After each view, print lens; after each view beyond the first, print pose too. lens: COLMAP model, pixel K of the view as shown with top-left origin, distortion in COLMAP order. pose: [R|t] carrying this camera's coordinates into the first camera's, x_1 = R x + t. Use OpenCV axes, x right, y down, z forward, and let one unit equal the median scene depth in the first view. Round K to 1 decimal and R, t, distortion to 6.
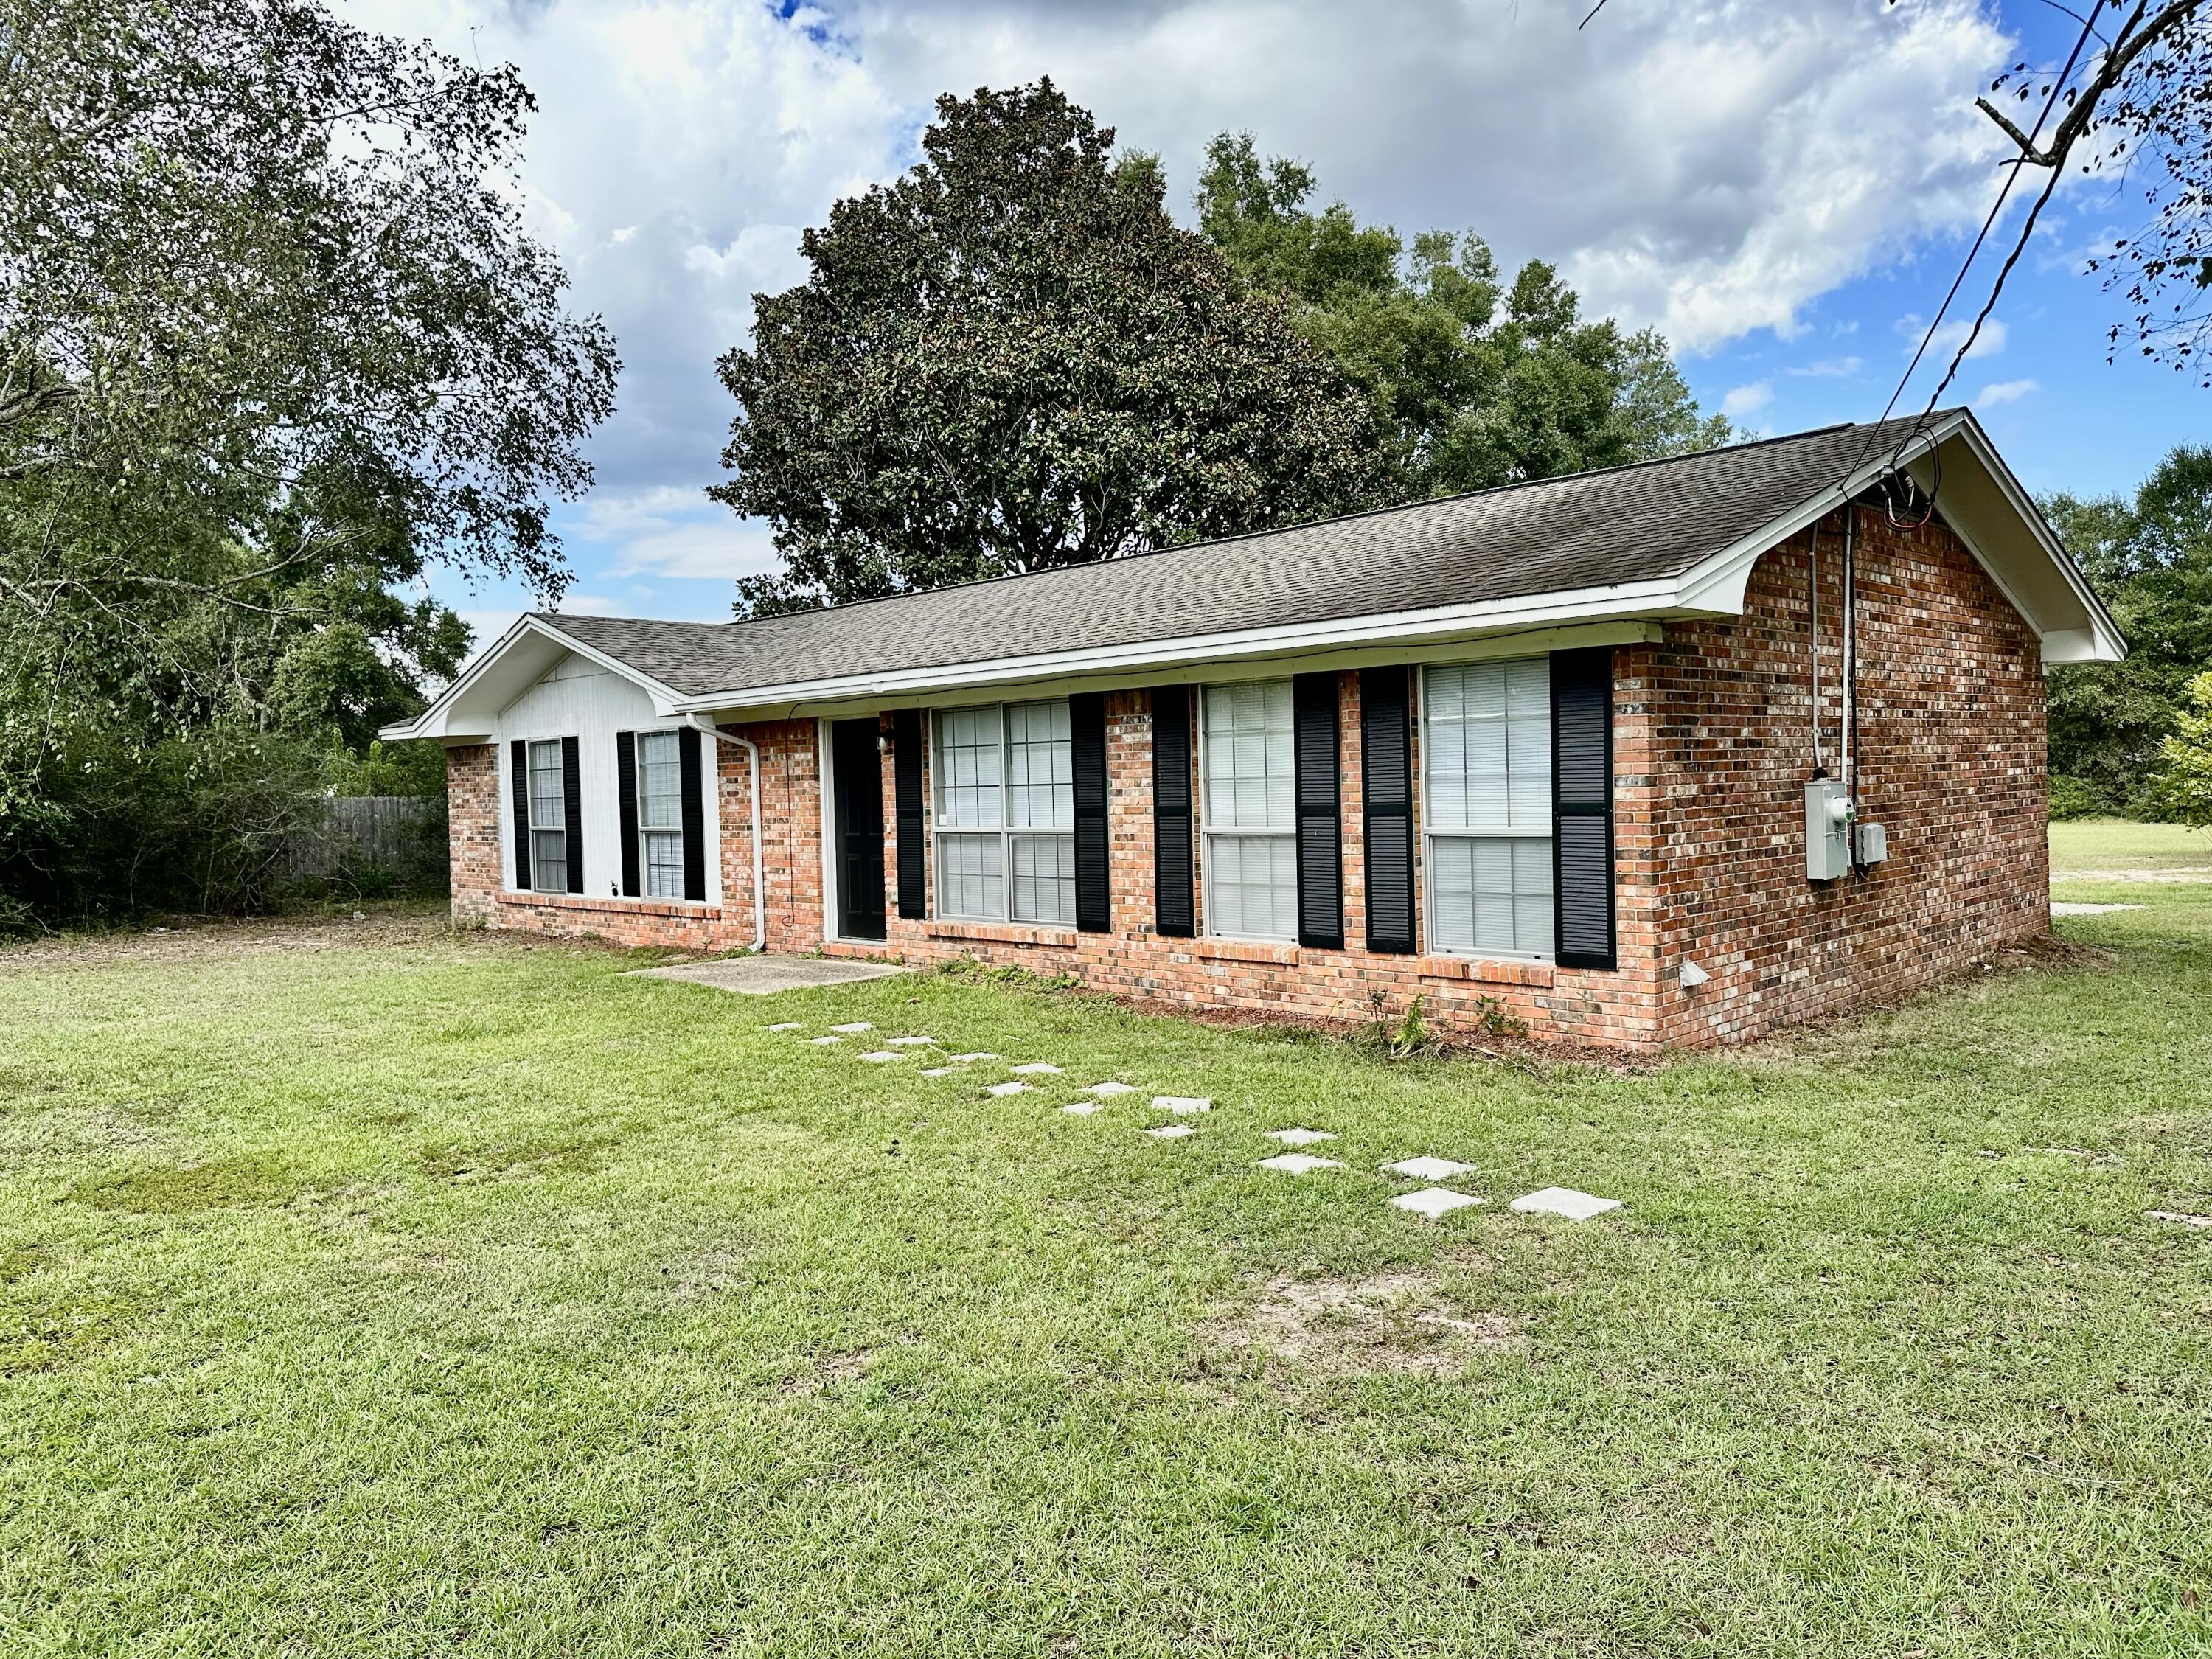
lens RADIAL K [[1526.6, 0, 1087.0], [0, 1526.6, 825.3], [0, 0, 1]] dist [0.151137, -0.246109]
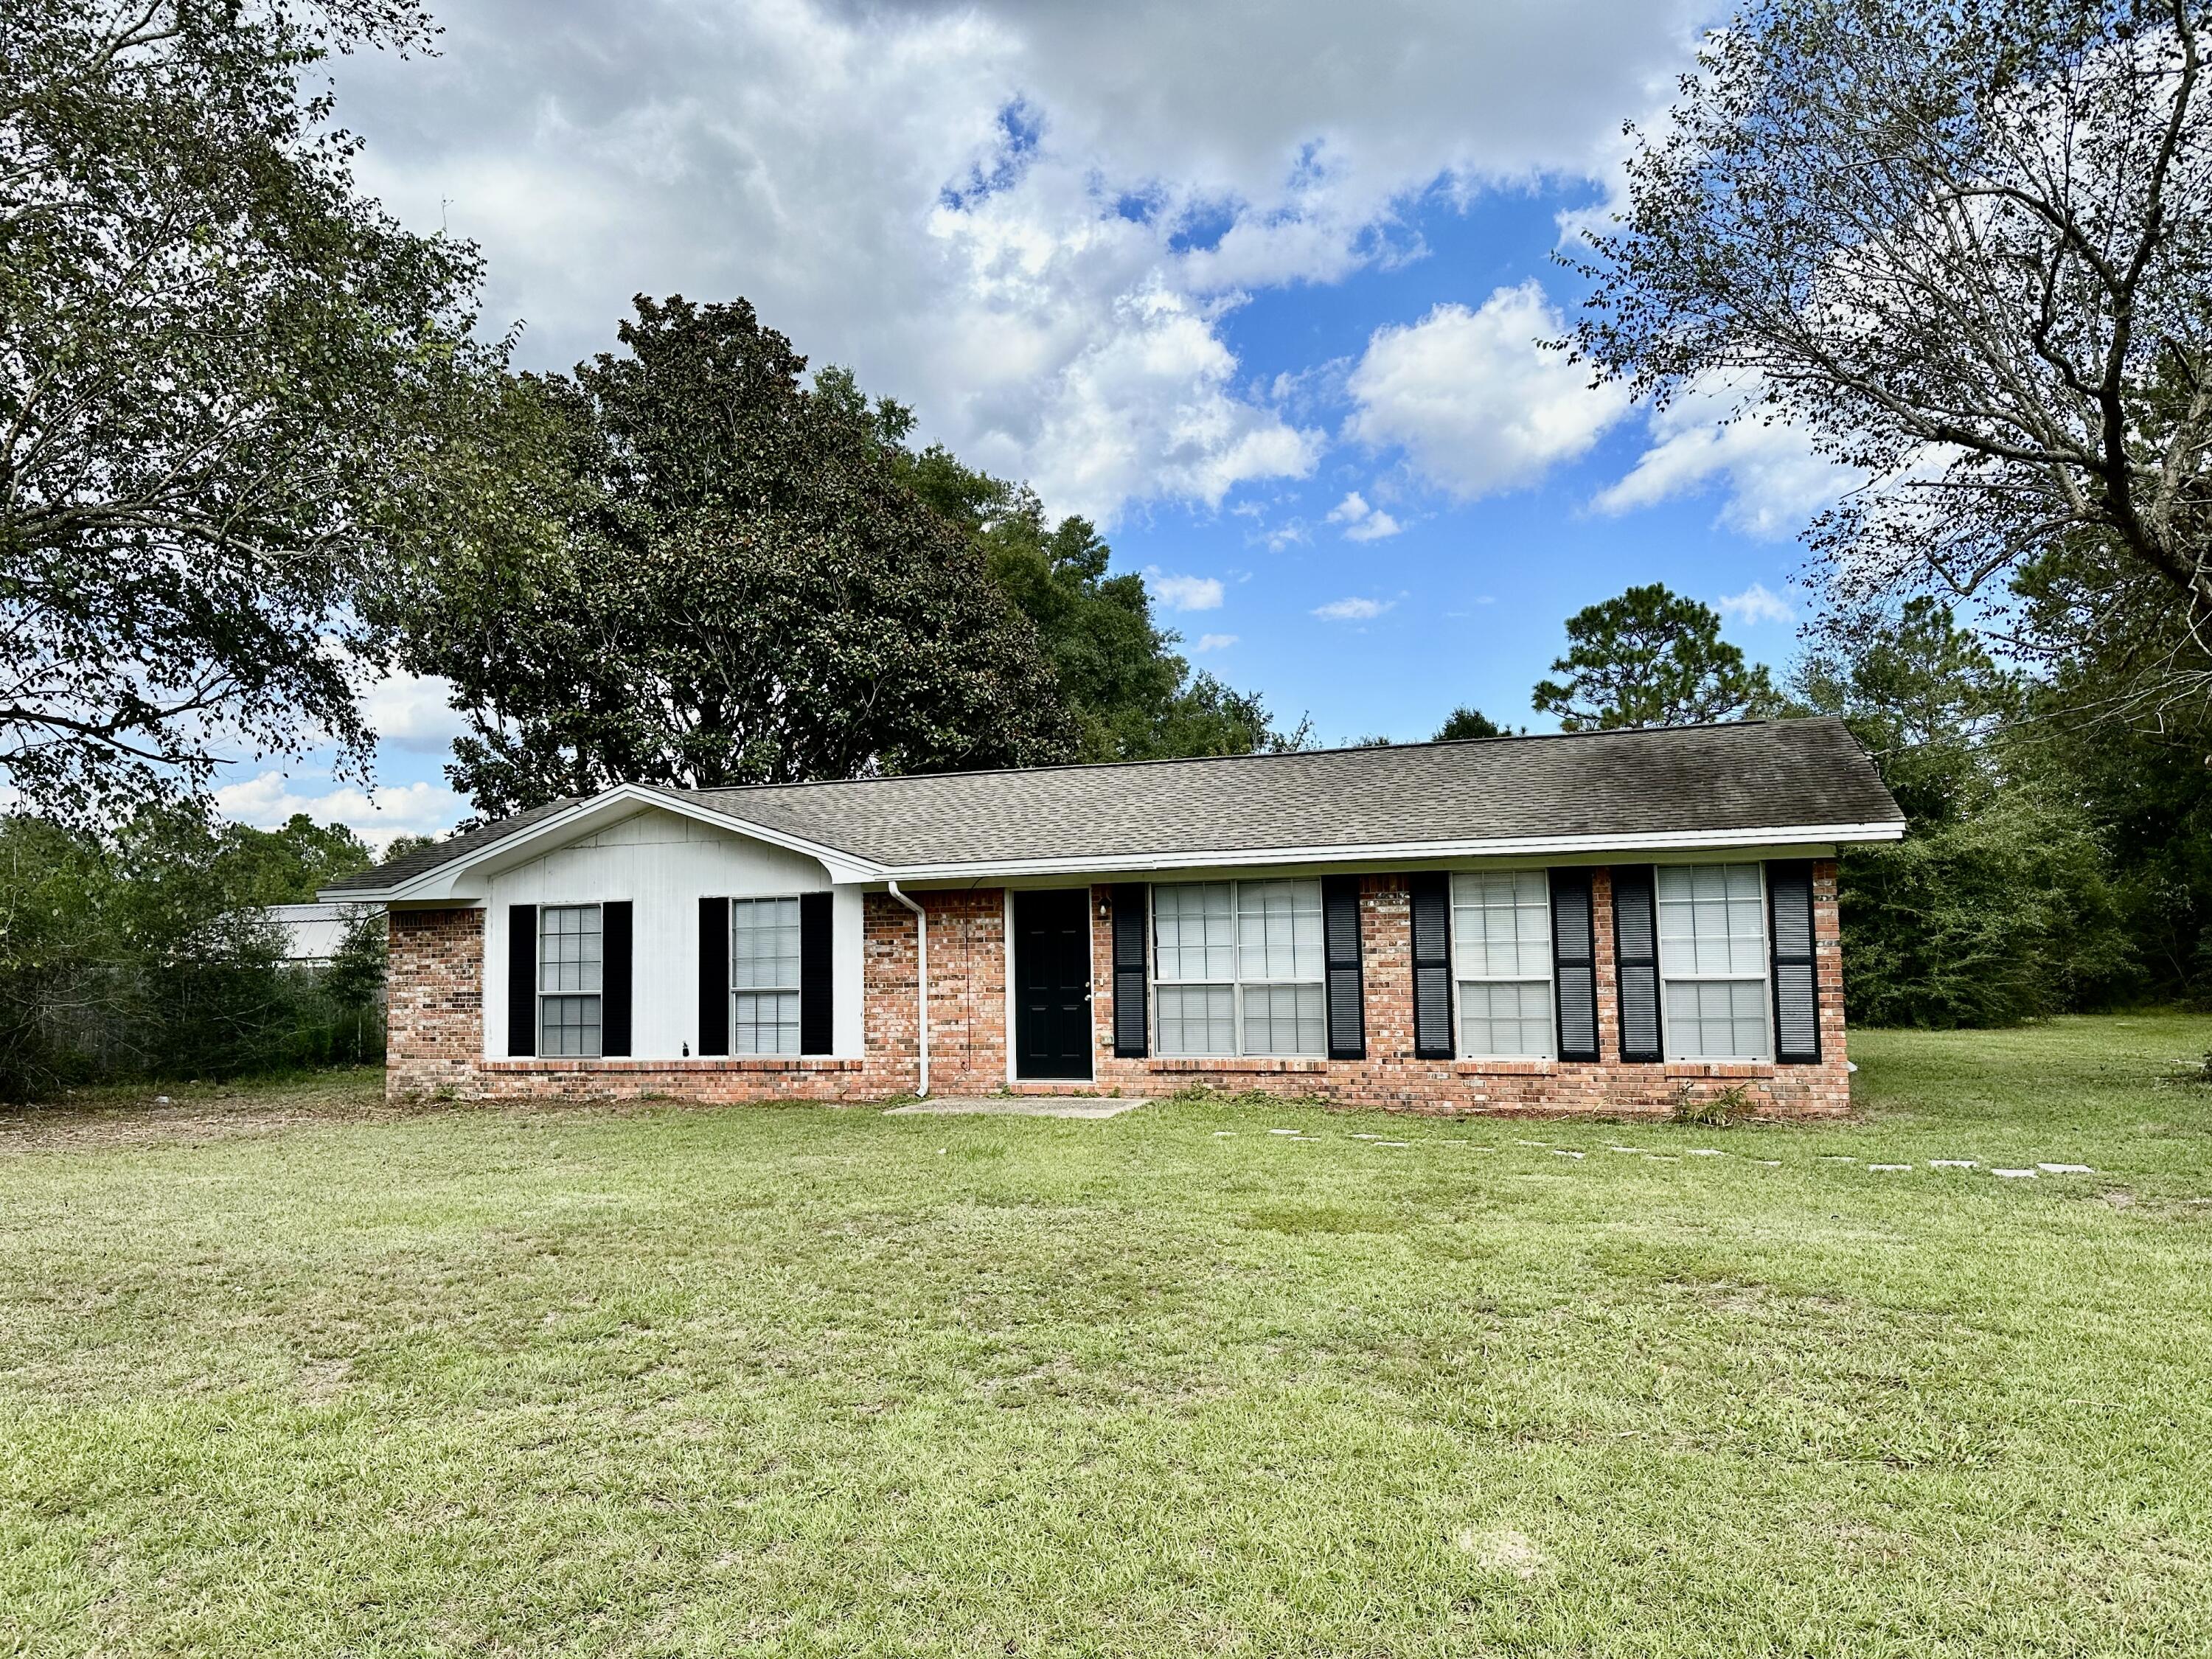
lens RADIAL K [[1544.9, 0, 1113.5], [0, 1544.9, 832.2], [0, 0, 1]] dist [0.167177, -0.334446]
pose [[0.900975, 0.043533, 0.431682, -0.666547], [0.007249, 0.993304, -0.115299, 0.026073], [-0.433811, 0.107011, 0.894626, -0.098677]]
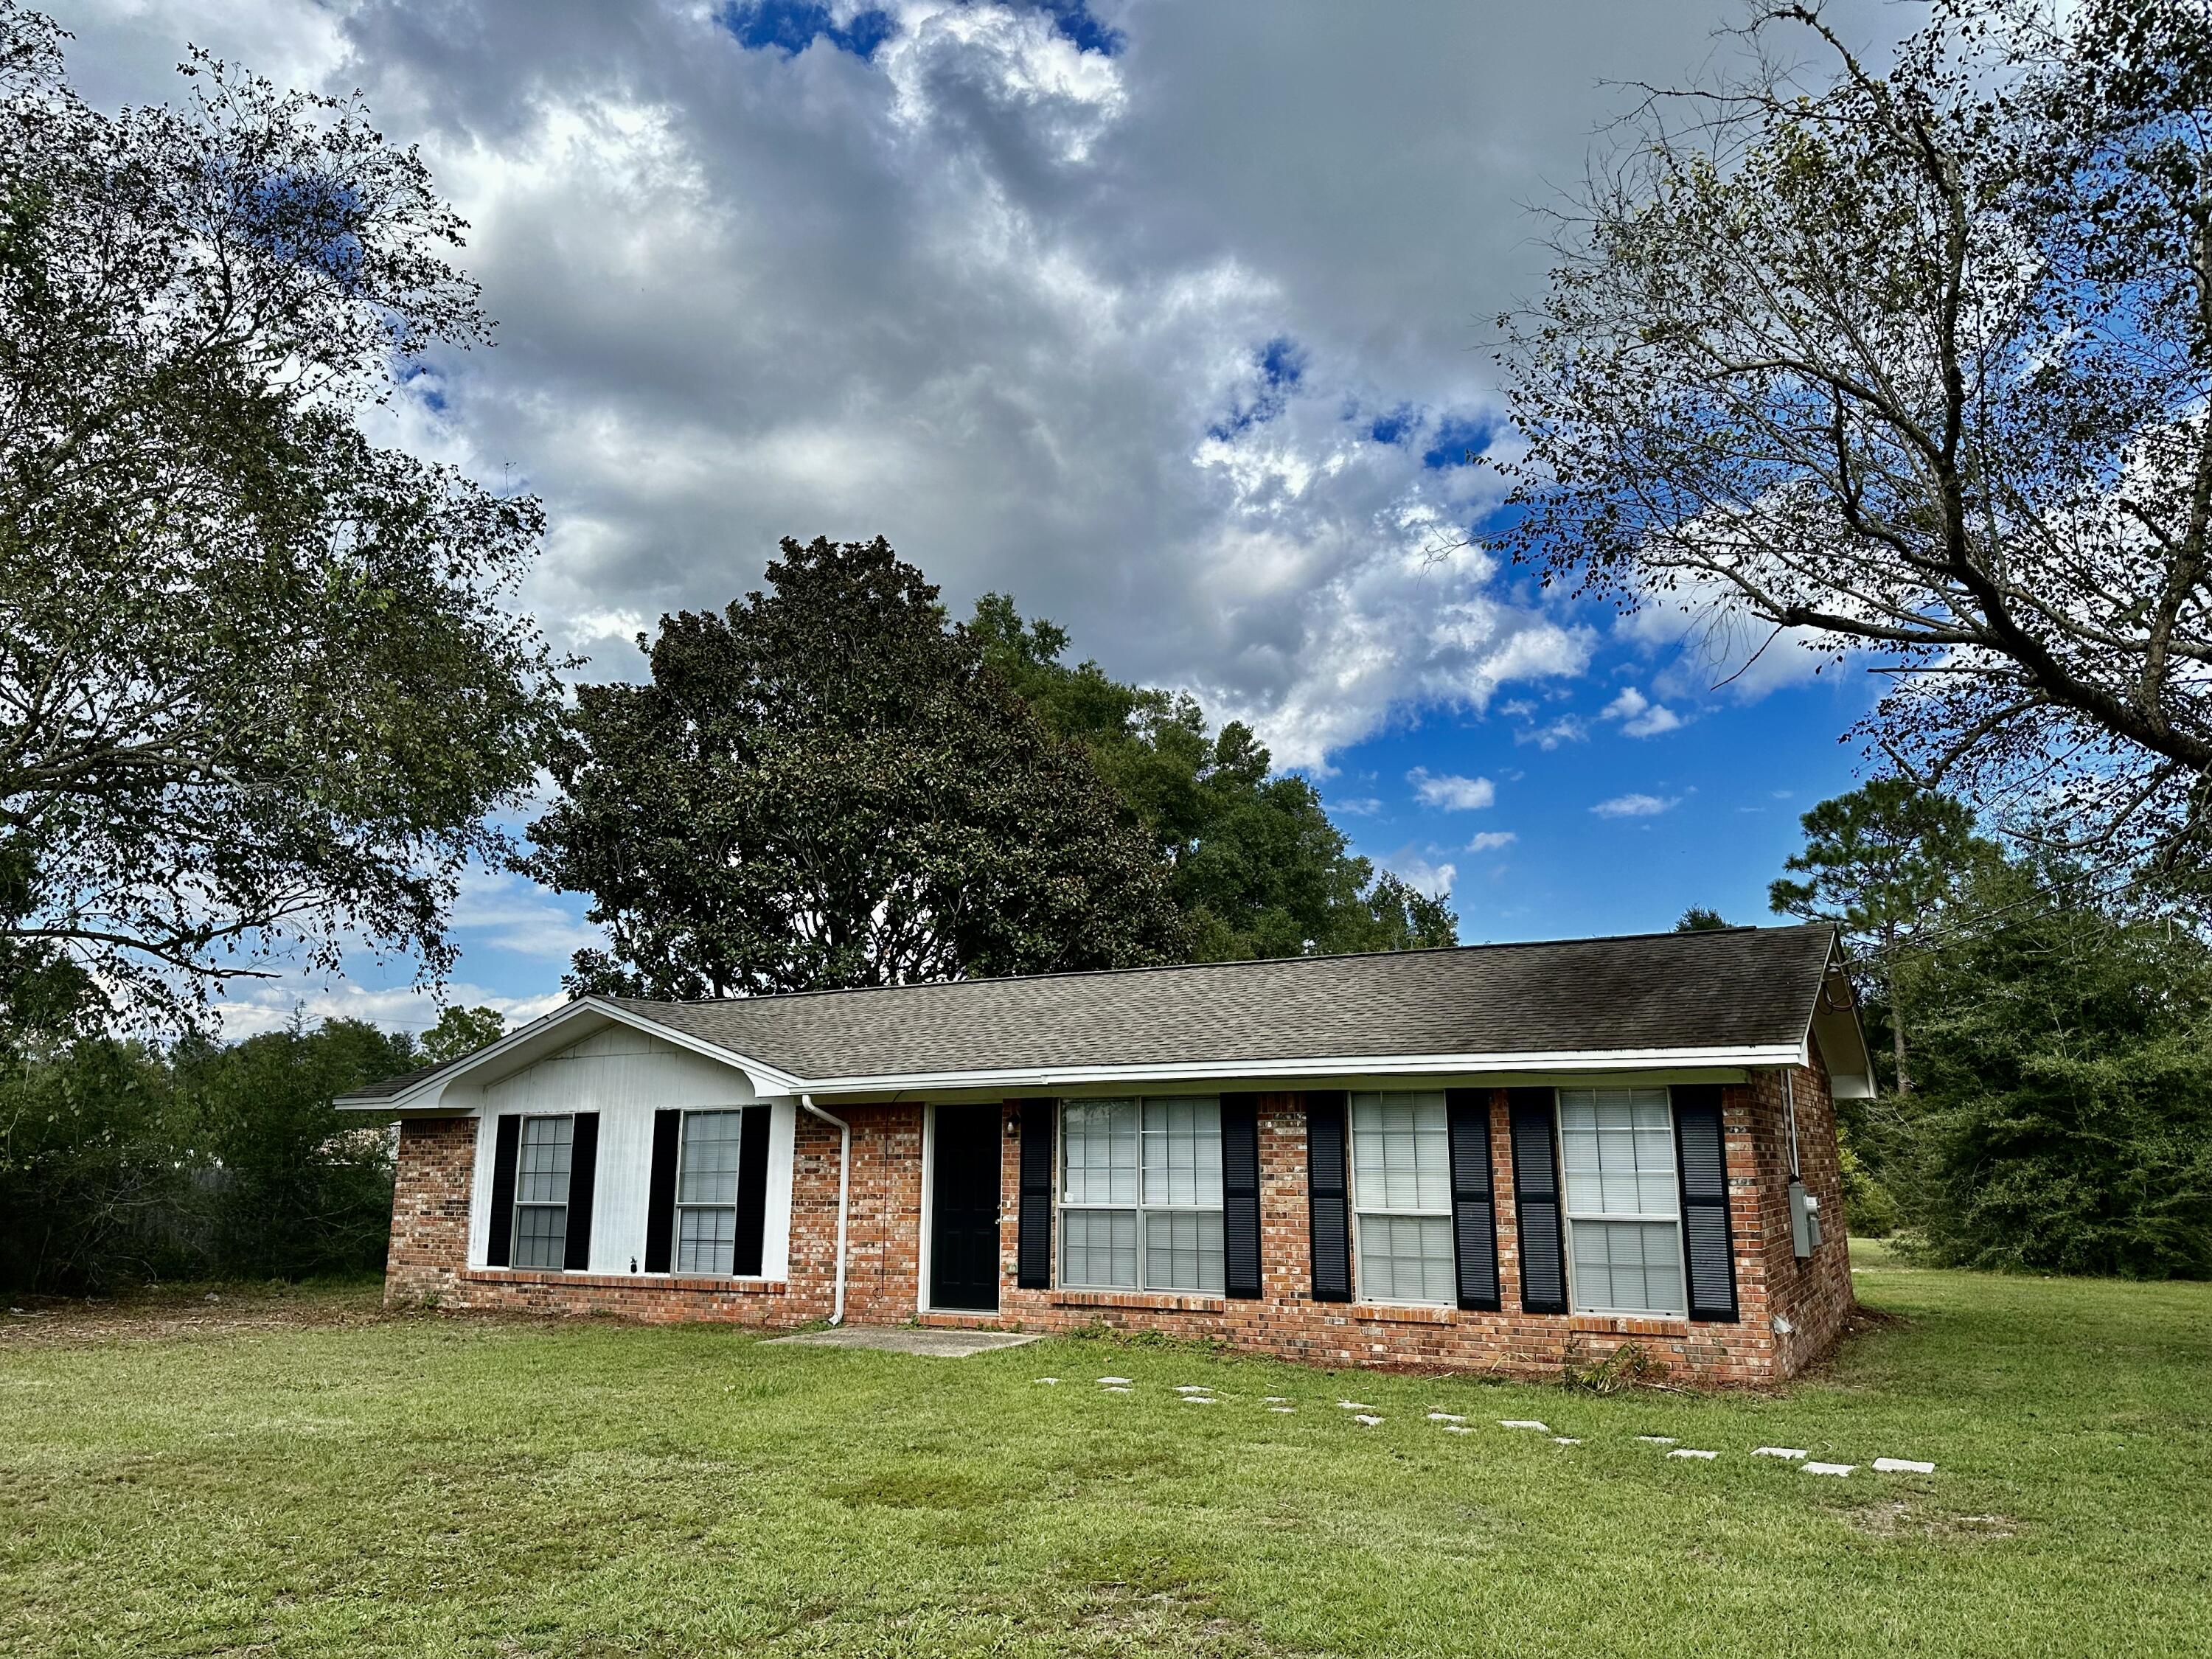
lens RADIAL K [[1541.3, 0, 1104.7], [0, 1541.3, 821.4], [0, 0, 1]] dist [0.171409, -0.364946]
pose [[0.961779, 0.084577, 0.260438, -0.397445], [-0.017593, 0.968225, -0.249460, 0.013947], [-0.273261, 0.235344, 0.932707, -0.168621]]
